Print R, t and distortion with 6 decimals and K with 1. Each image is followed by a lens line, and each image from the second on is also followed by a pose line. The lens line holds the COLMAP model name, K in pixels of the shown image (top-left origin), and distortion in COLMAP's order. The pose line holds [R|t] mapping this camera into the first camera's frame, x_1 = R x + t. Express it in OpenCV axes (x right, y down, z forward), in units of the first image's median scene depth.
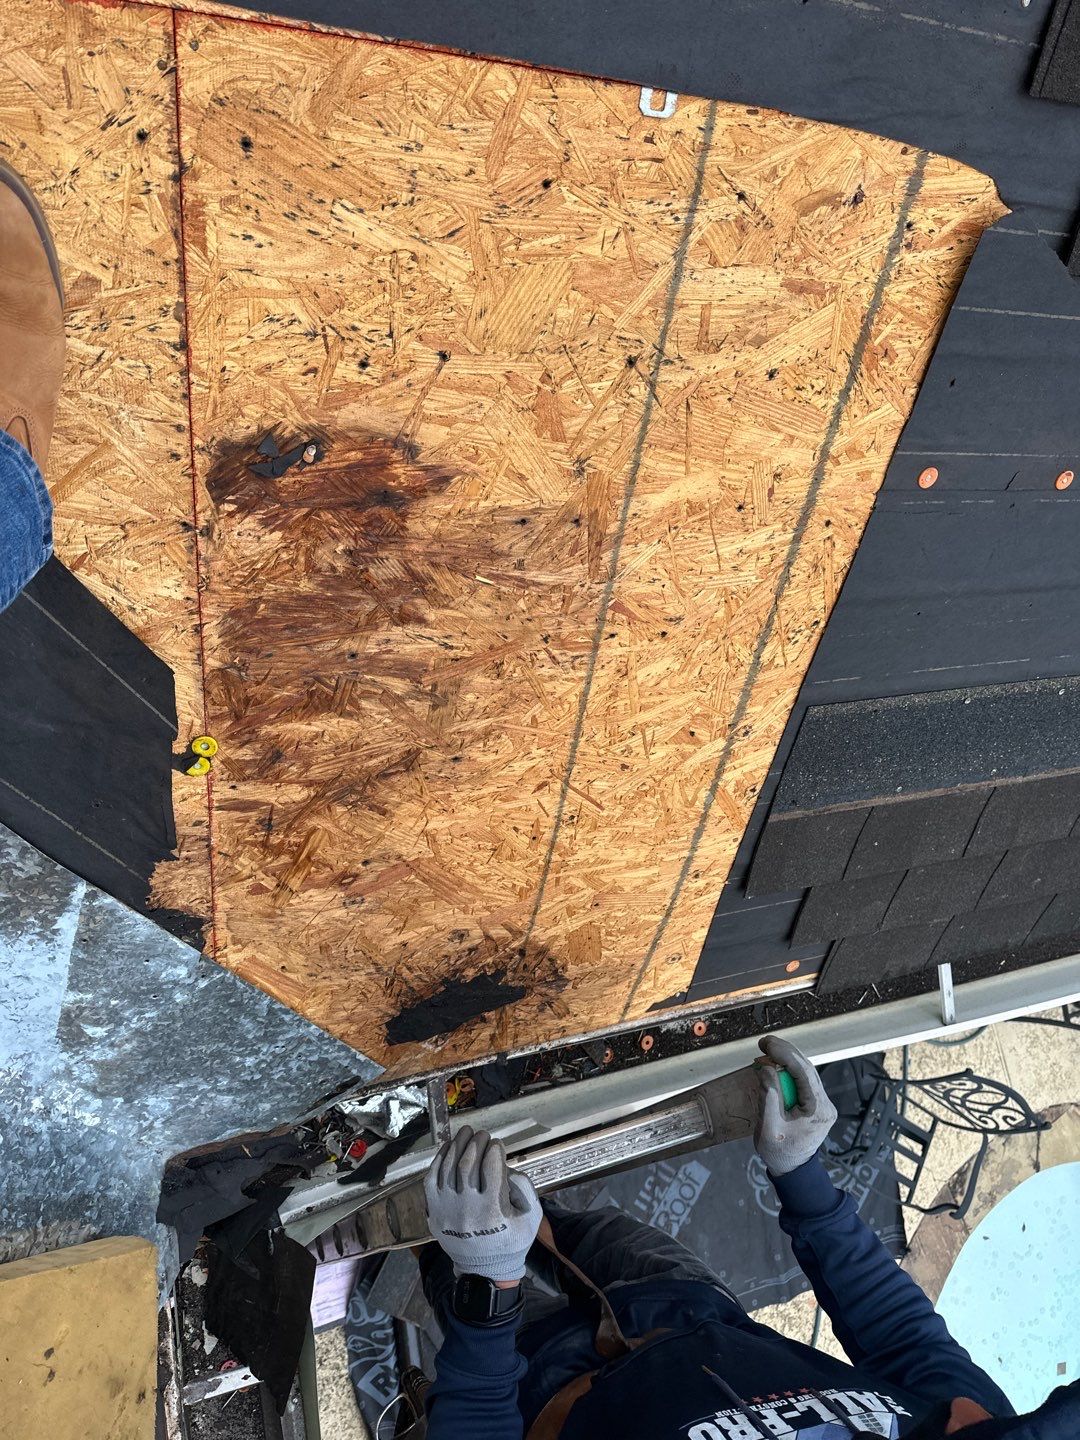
lens RADIAL K [[1006.6, 0, 537.1], [0, 1006.6, 714.8], [0, 0, 1]] dist [0.071139, -0.101237]
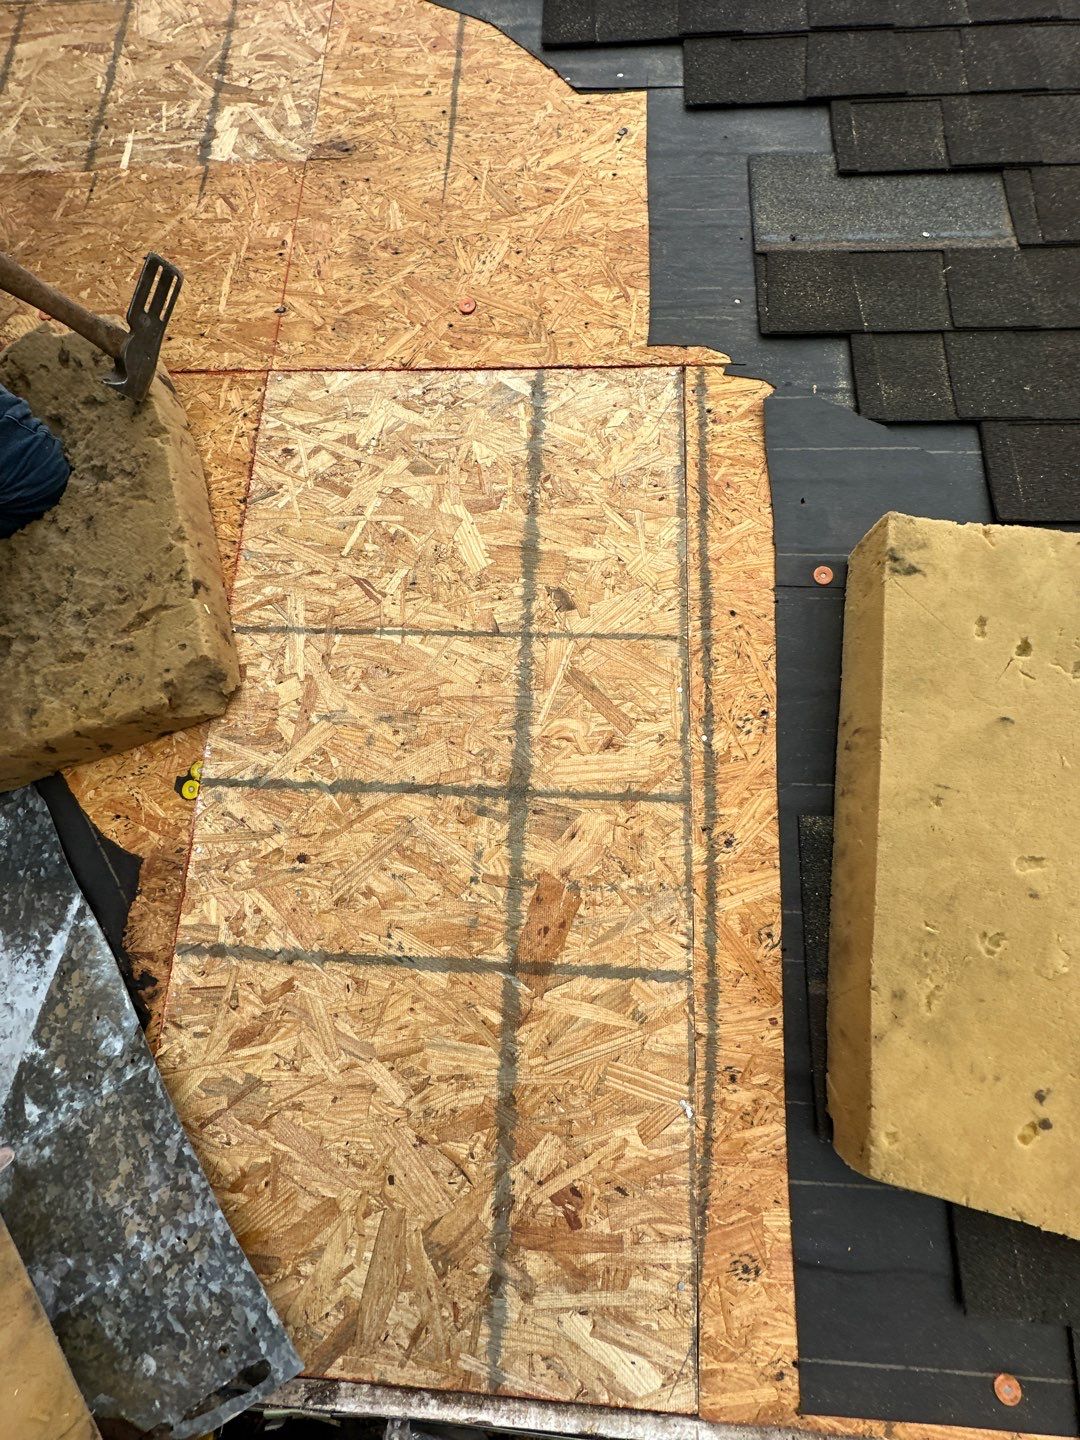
lens RADIAL K [[572.3, 0, 542.2], [0, 572.3, 718.9], [0, 0, 1]] dist [-0.002097, -0.000021]
pose [[0.904376, -0.202677, -0.375533, 0.330255], [-0.152662, 0.668113, -0.728230, 0.422996], [0.398494, 0.715924, 0.573284, 0.668393]]
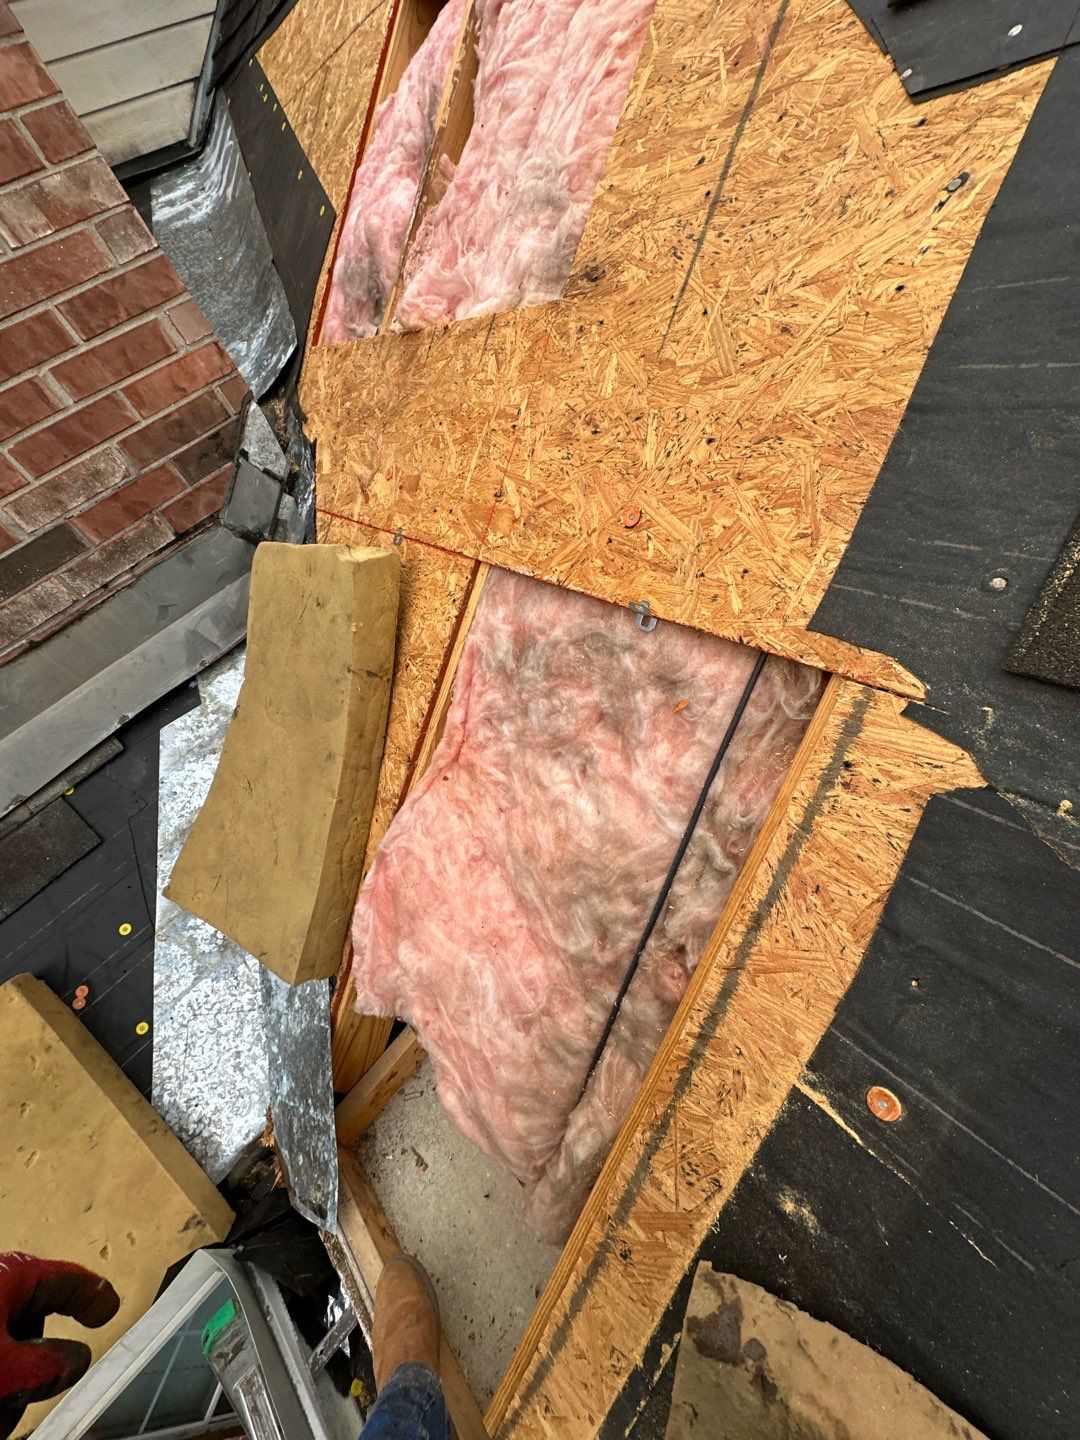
lens RADIAL K [[572.3, 0, 539.9], [0, 572.3, 720.2], [0, 0, 1]] dist [-0.002097, -0.000021]
pose [[0.391708, 0.159651, -0.906133, 0.667802], [-0.727271, 0.656979, -0.198635, -0.163734], [0.563598, 0.736811, 0.373453, 0.532321]]
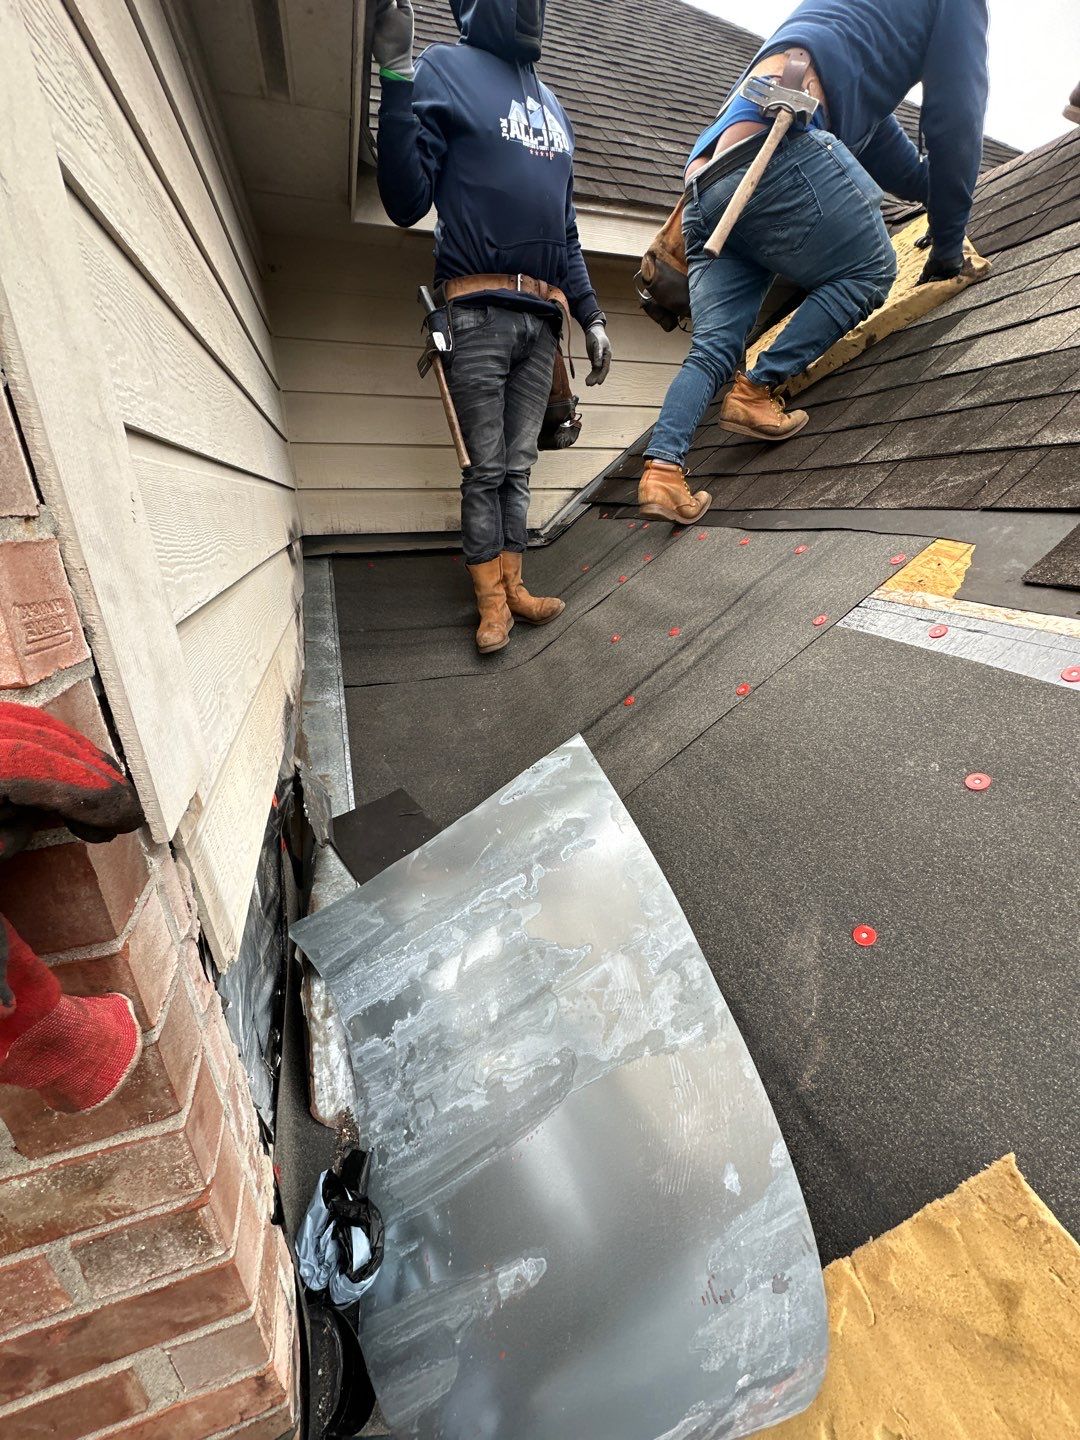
lens RADIAL K [[572.3, 0, 540.6], [0, 572.3, 718.7], [0, 0, 1]] dist [-0.002097, -0.000021]
pose [[0.175112, -0.034019, -0.983961, -0.328897], [-0.970808, 0.160421, -0.178317, -0.670253], [0.163914, 0.986462, -0.004934, -0.512058]]
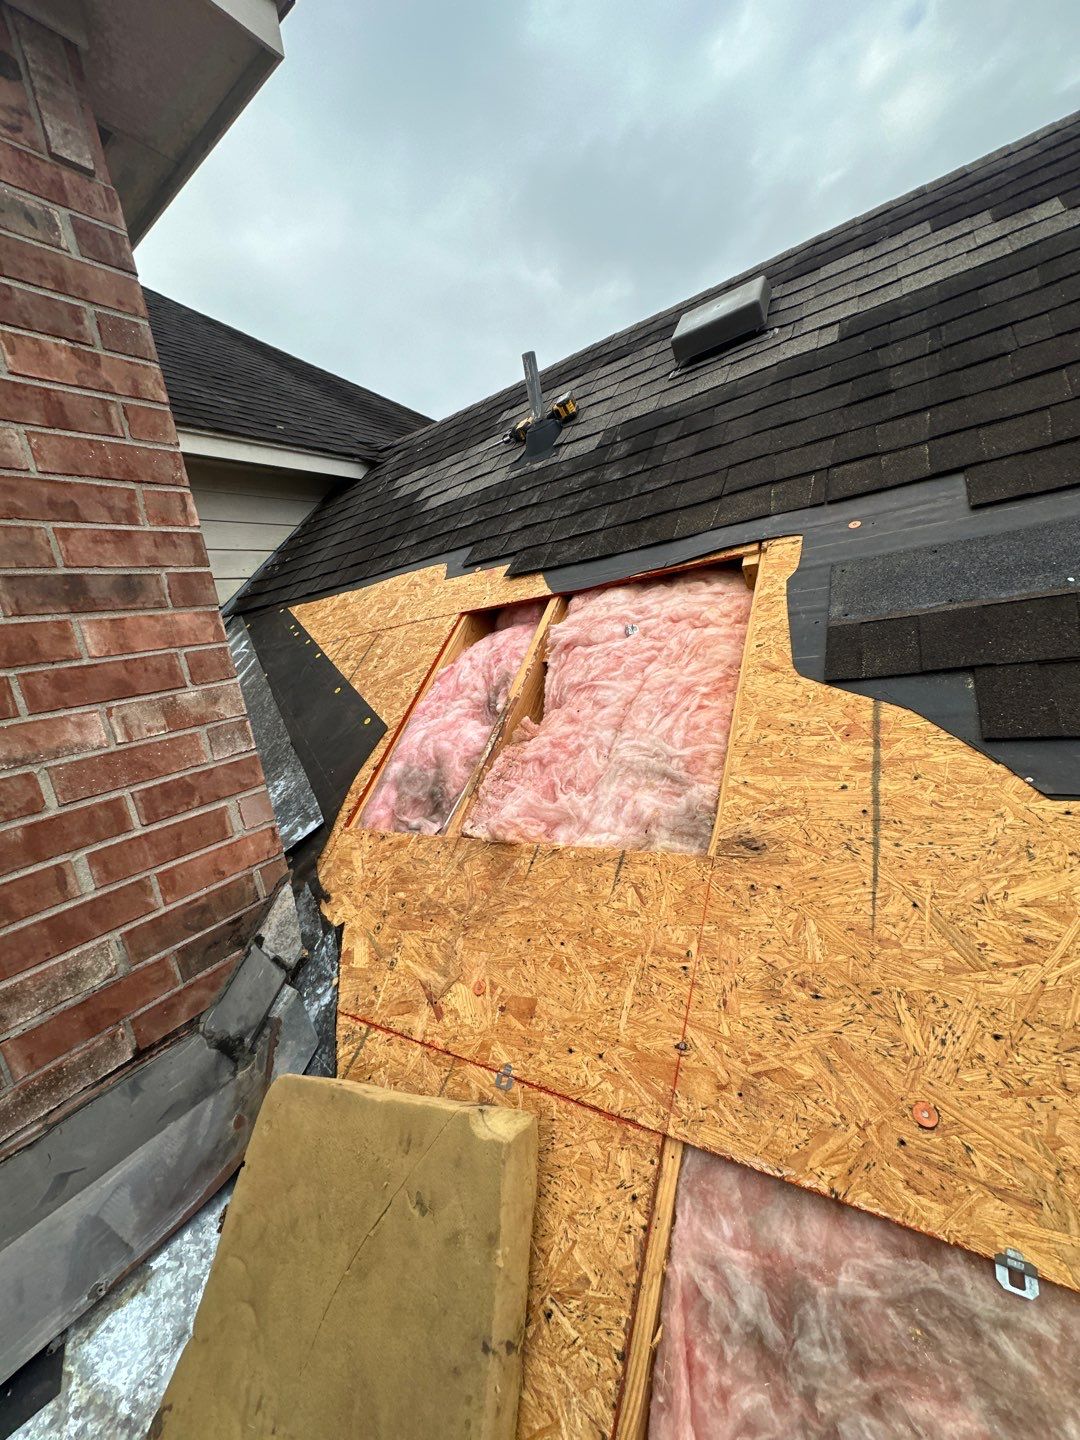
lens RADIAL K [[572.3, 0, 539.8], [0, 572.3, 719.1], [0, 0, 1]] dist [-0.002097, -0.000021]
pose [[0.627864, -0.394972, -0.670659, 0.367478], [-0.605913, 0.292800, -0.739688, 0.038371], [0.488525, 0.870784, -0.055480, 0.134122]]
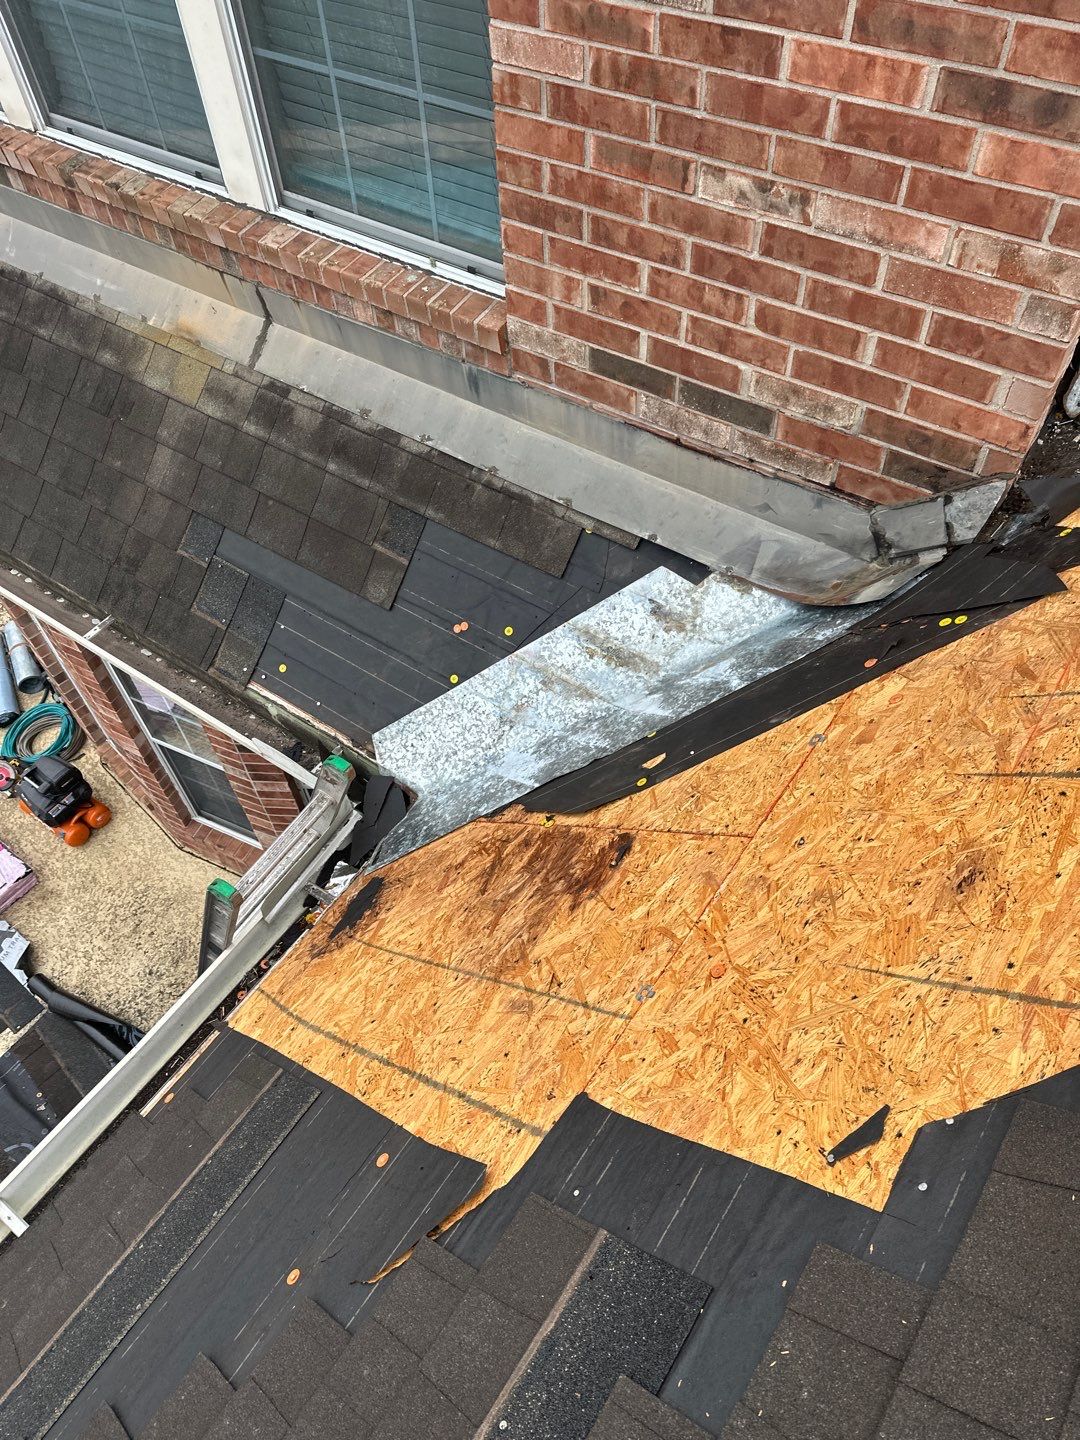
lens RADIAL K [[1006.6, 0, 532.2], [0, 1006.6, 724.7], [0, 0, 1]] dist [0.071139, -0.101237]
pose [[-0.641452, 0.327006, -0.693979, 1.158117], [-0.750269, -0.456194, 0.478521, -0.888226], [-0.160110, 0.827619, 0.537969, -0.403976]]
